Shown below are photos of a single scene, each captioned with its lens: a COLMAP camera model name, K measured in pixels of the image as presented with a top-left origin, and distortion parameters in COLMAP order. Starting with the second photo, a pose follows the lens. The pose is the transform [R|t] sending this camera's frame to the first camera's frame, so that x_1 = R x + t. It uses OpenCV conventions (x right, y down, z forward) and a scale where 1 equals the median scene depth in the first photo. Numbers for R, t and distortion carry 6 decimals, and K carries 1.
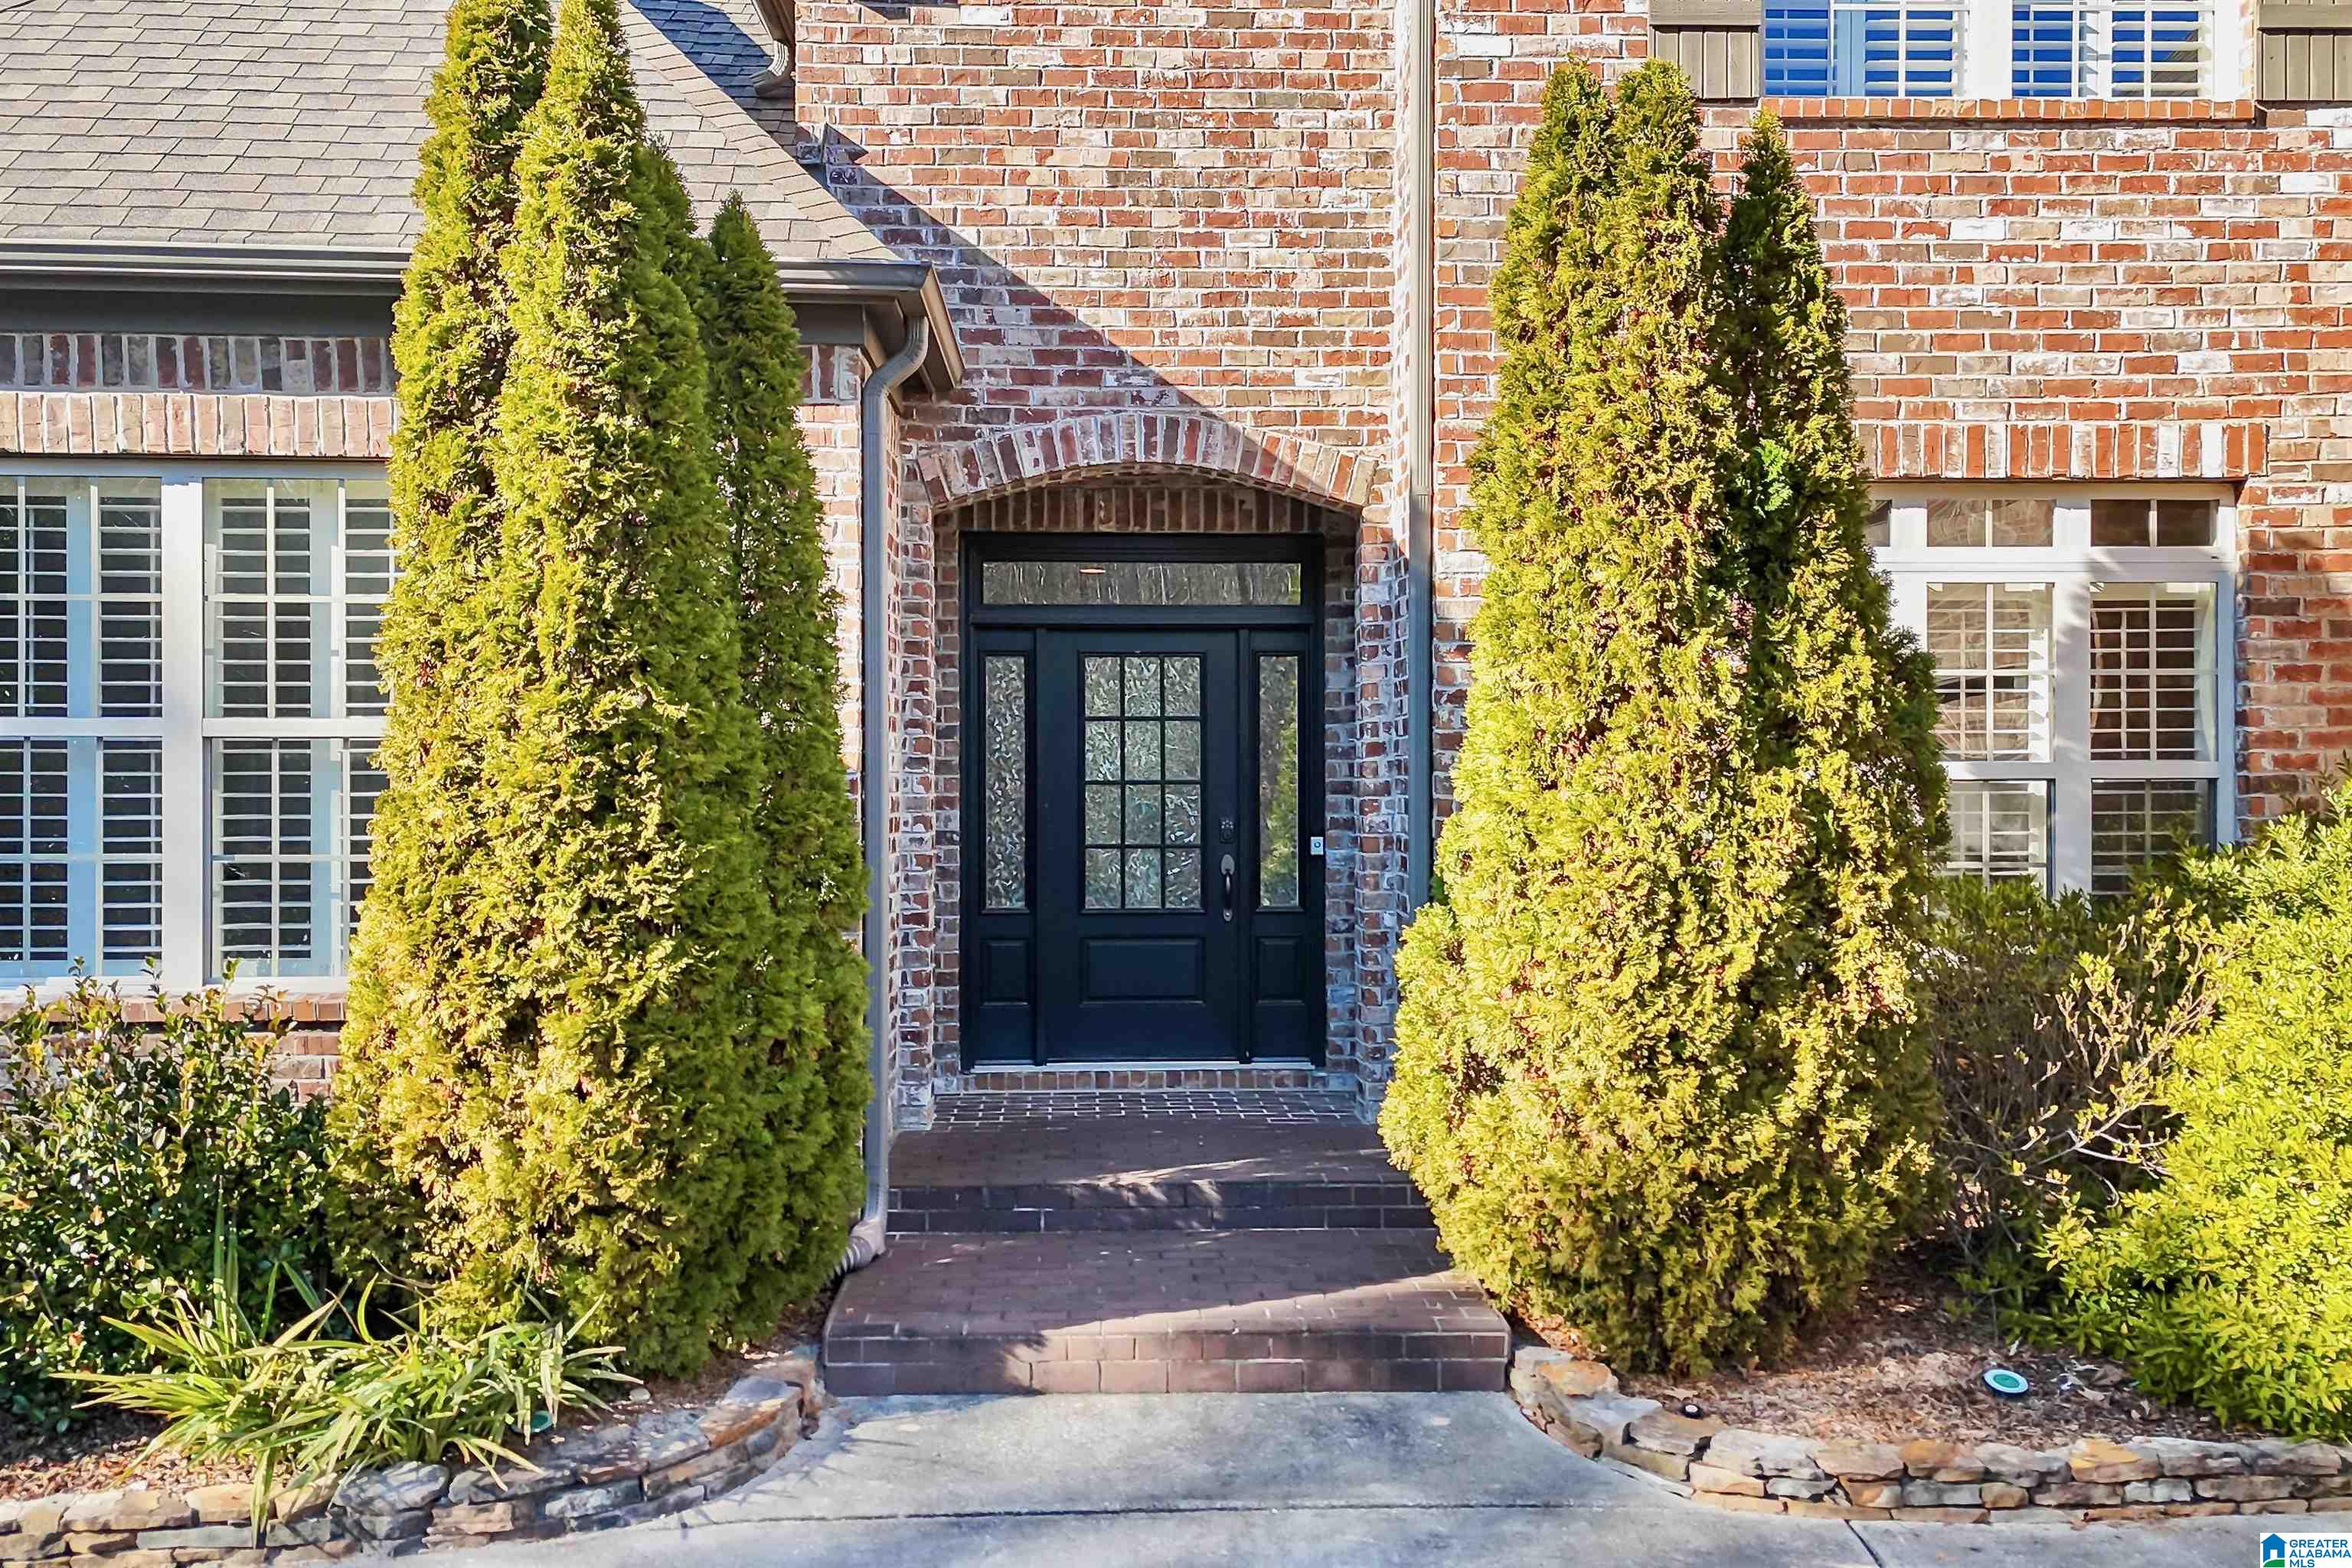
lens RADIAL K [[2092.2, 0, 1158.0], [0, 2092.2, 789.9], [0, 0, 1]] dist [0.076880, -0.034578]
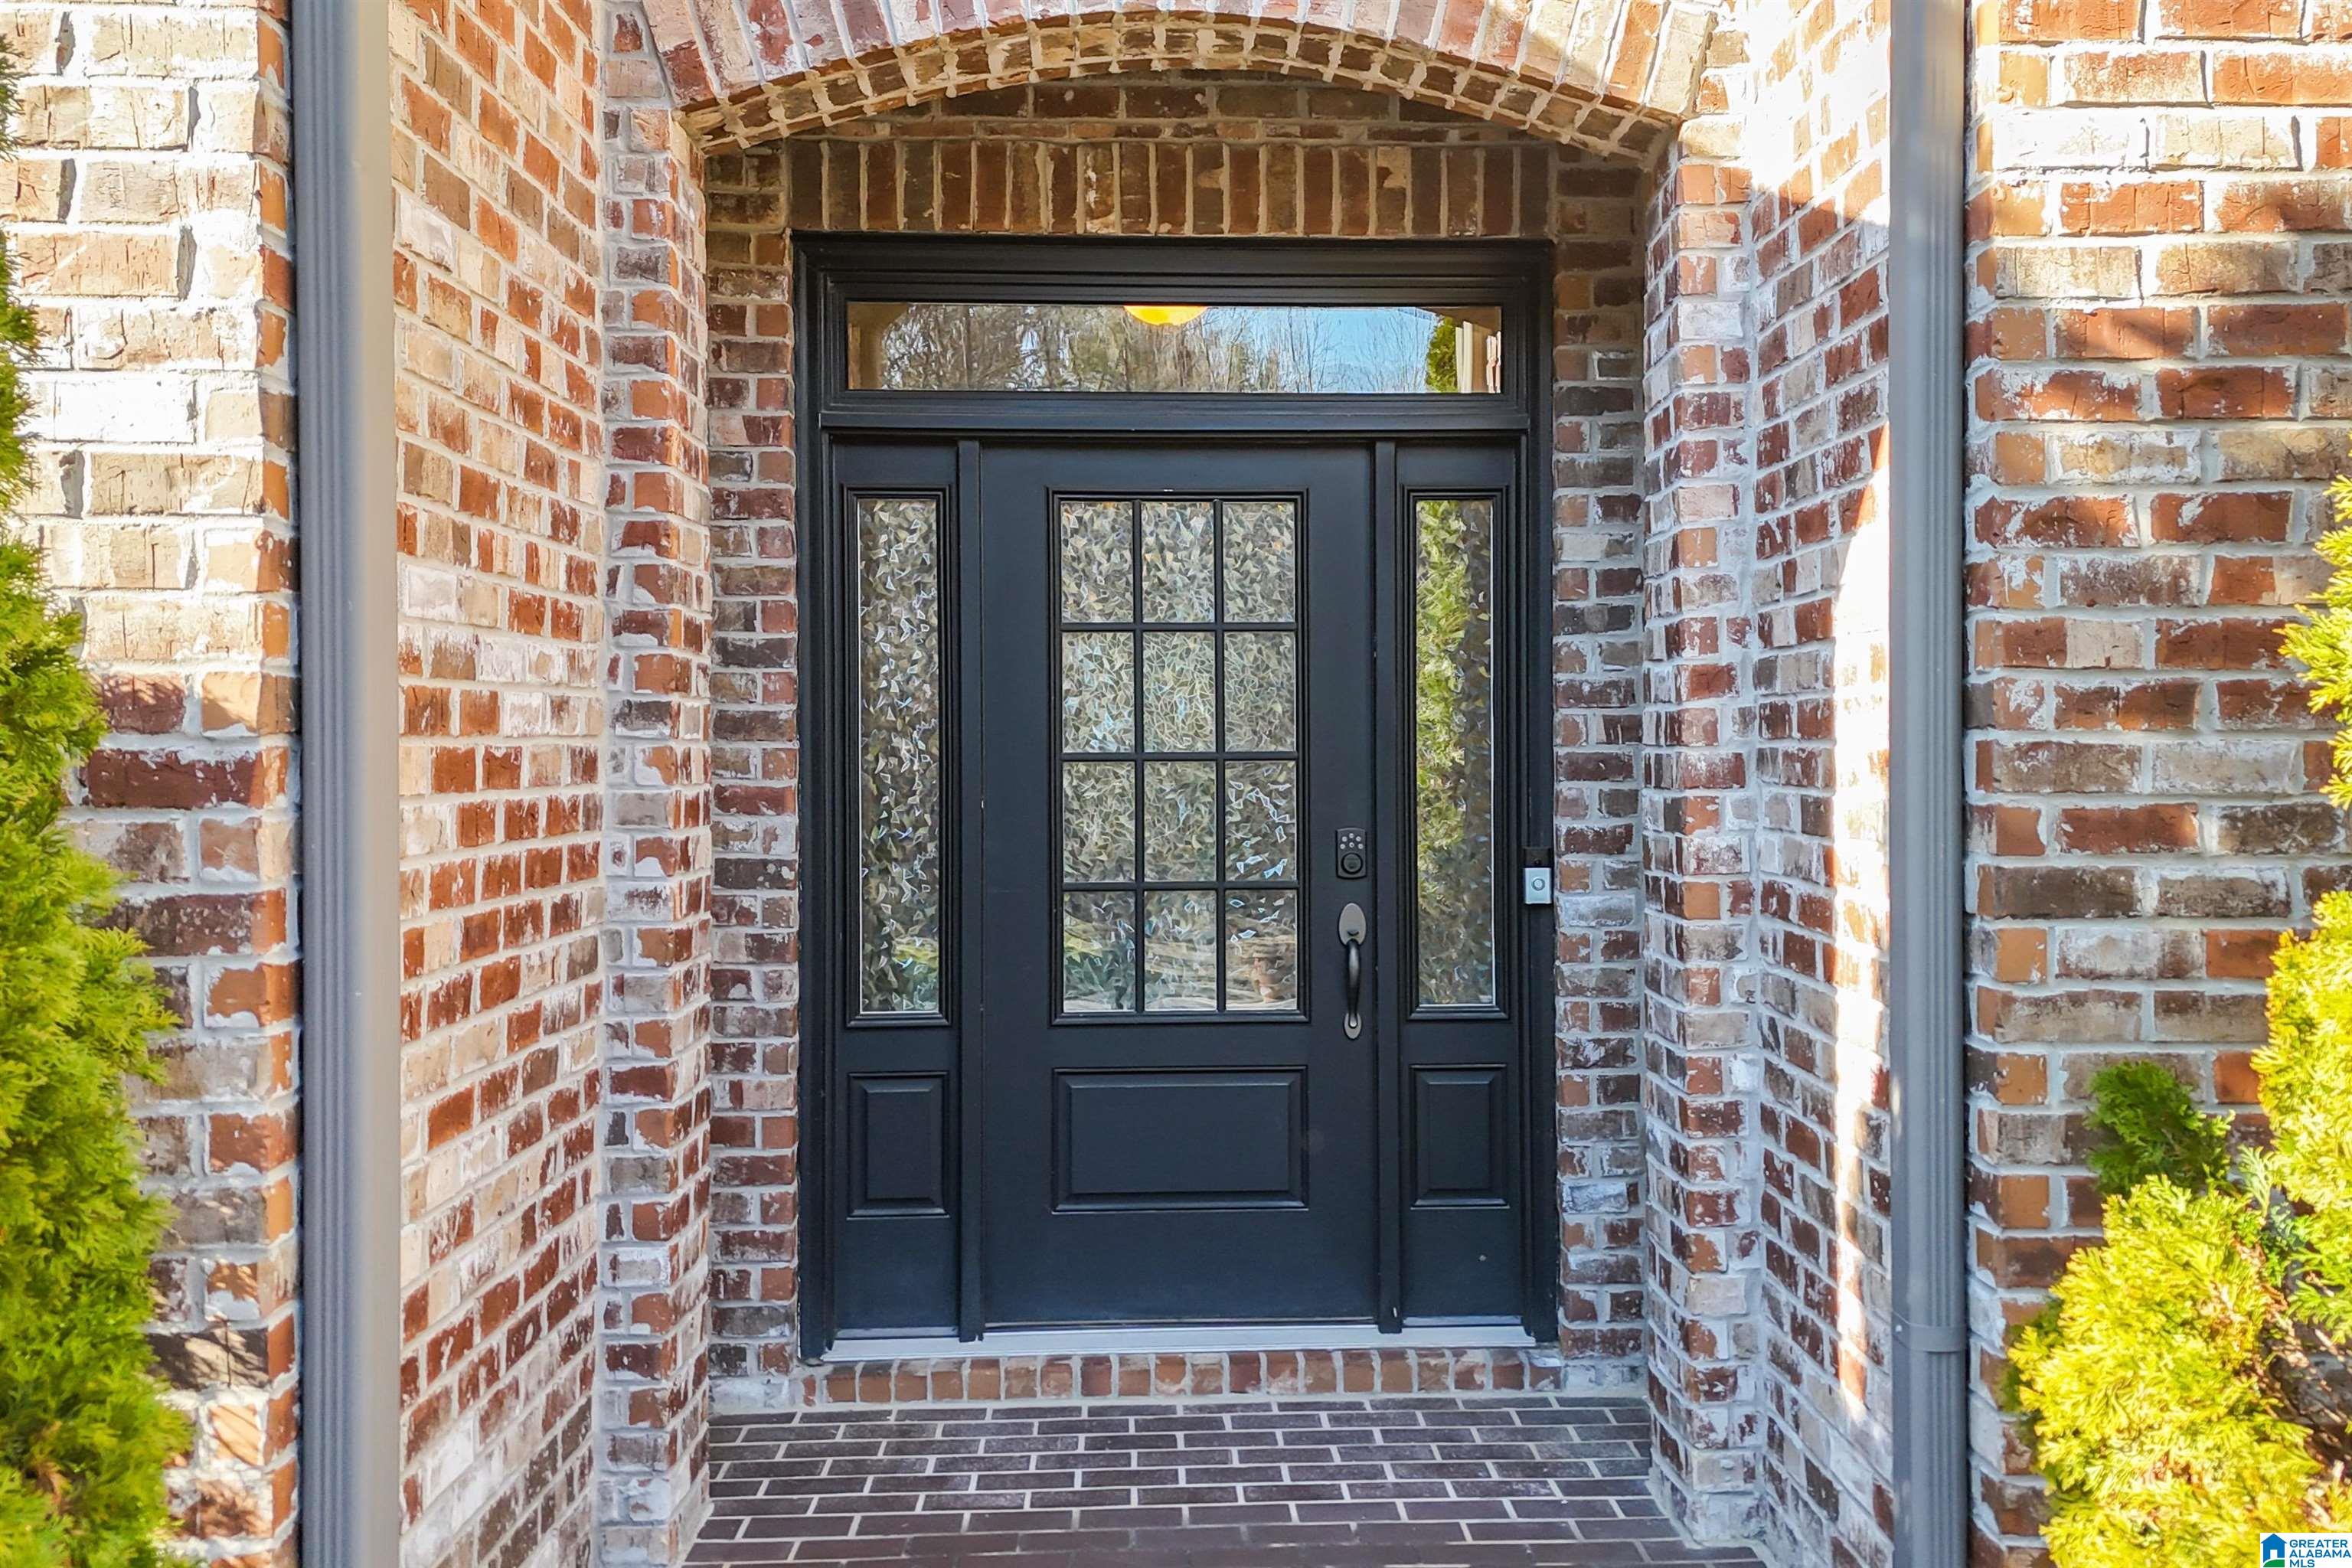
lens RADIAL K [[2092.2, 0, 1183.6], [0, 2092.2, 781.1], [0, 0, 1]] dist [0.076880, -0.034578]
pose [[0.999889, -0.002661, -0.014666, 0.001058], [0.002852, 0.999911, 0.013046, -0.004680], [0.014630, -0.013086, 0.999807, 0.567572]]
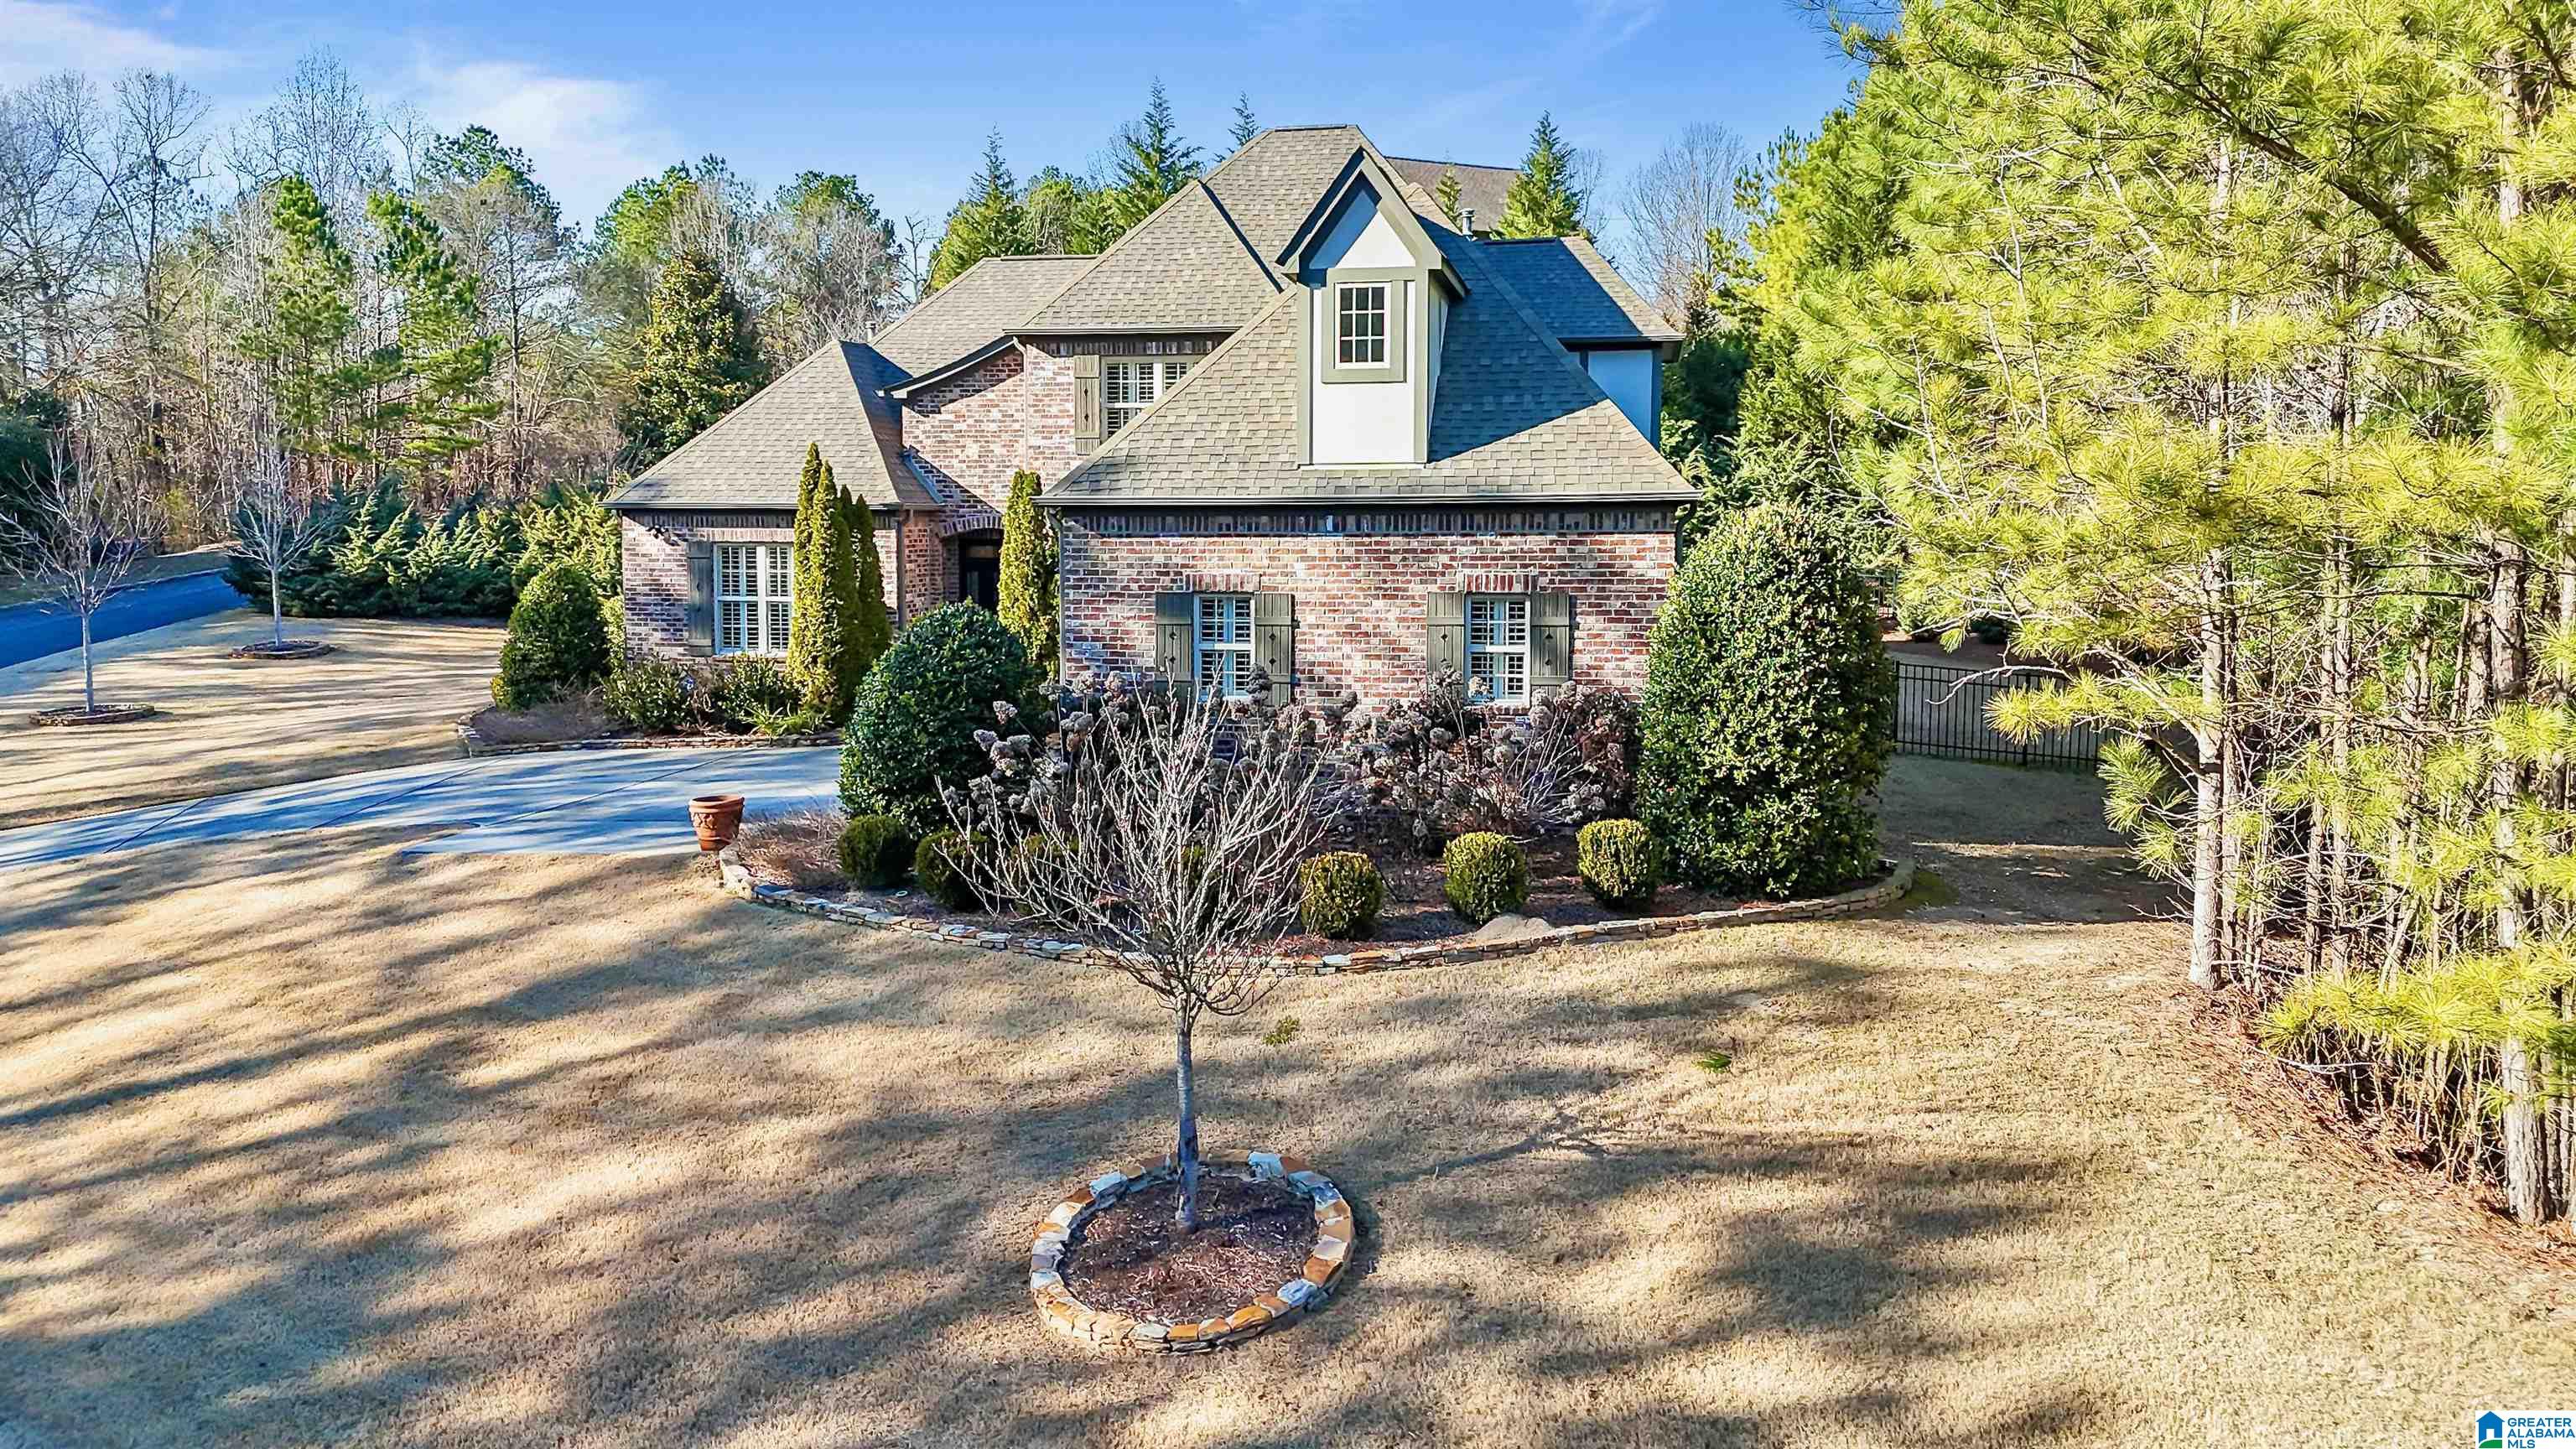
lens RADIAL K [[1885.8, 0, 1278.6], [0, 1885.8, 675.6], [0, 0, 1]] dist [0.057480, -0.034836]
pose [[0.978947, 0.017037, -0.203403, 1.237674], [-0.001793, 0.997190, 0.074898, -0.143639], [0.204108, -0.072956, 0.976226, -2.344078]]
